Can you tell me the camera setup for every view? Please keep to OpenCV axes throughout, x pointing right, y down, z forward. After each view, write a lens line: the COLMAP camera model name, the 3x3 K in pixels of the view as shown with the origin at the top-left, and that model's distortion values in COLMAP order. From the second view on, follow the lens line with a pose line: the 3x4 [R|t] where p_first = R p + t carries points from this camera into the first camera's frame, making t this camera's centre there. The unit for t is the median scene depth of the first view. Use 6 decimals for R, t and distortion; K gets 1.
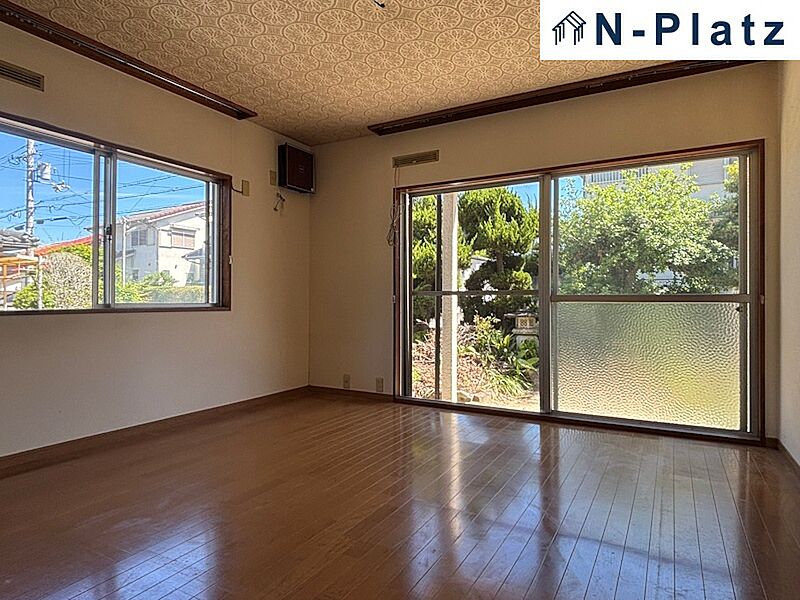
lens RADIAL K [[484.5, 0, 403.1], [0, 484.5, 298.9], [0, 0, 1]] dist [0.044517, -0.039668]
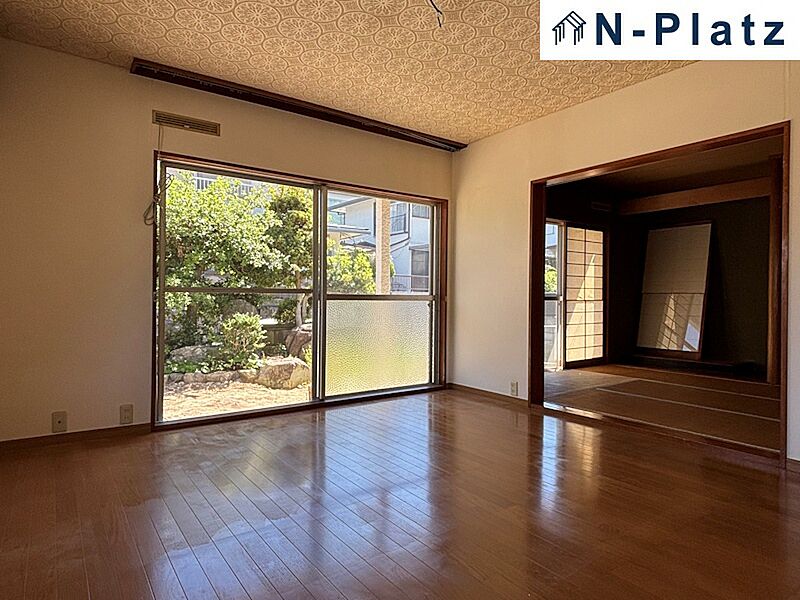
lens RADIAL K [[484.5, 0, 398.3], [0, 484.5, 302.0], [0, 0, 1]] dist [0.044517, -0.039668]
pose [[0.420242, -0.004232, 0.907402, -0.567386], [-0.008648, 0.999925, 0.008669, -0.000663], [-0.907371, -0.011490, 0.420174, 0.335826]]
